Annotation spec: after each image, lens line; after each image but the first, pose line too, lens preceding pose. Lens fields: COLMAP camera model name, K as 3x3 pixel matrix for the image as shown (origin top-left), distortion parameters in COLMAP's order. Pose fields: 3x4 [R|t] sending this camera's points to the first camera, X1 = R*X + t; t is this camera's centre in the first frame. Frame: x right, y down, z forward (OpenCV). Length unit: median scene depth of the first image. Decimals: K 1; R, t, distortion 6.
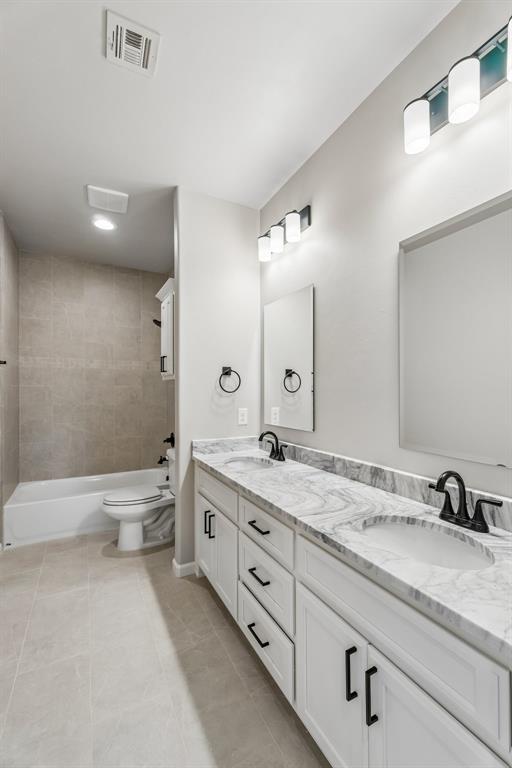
lens RADIAL K [[325.8, 0, 259.3], [0, 325.8, 384.7], [0, 0, 1]] dist [0.018187, -0.000320]
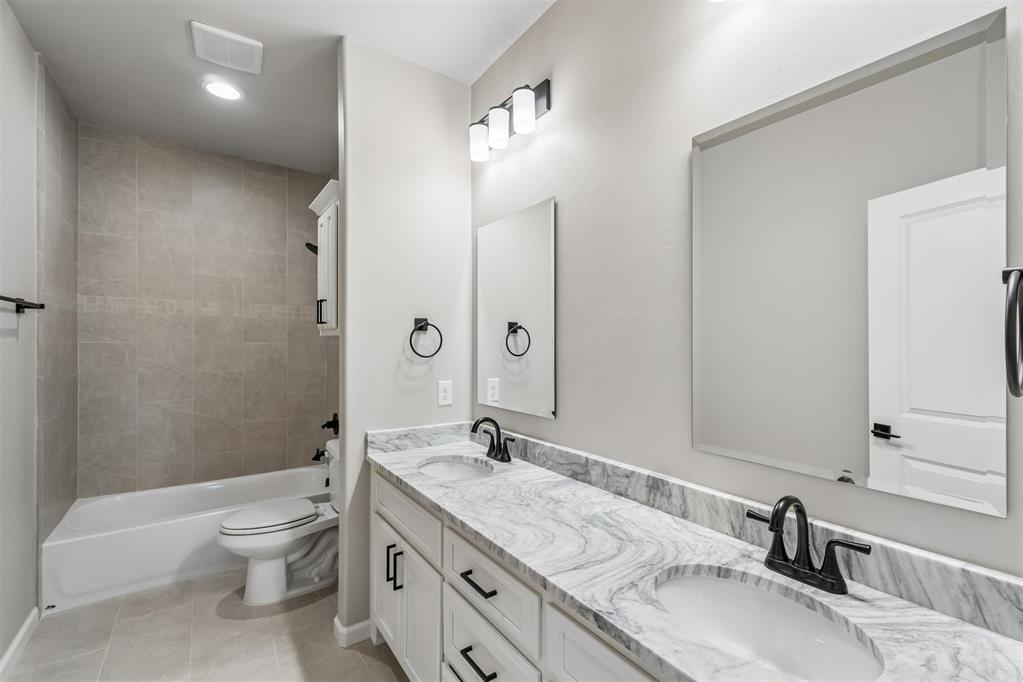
lens RADIAL K [[434.0, 0, 511.9], [0, 434.0, 339.7], [0, 0, 1]] dist [0.018187, -0.000320]
pose [[0.992485, 0.004873, 0.122266, -0.025006], [-0.006025, 0.999941, 0.009054, -0.020438], [-0.122215, -0.009722, 0.992456, 0.104441]]
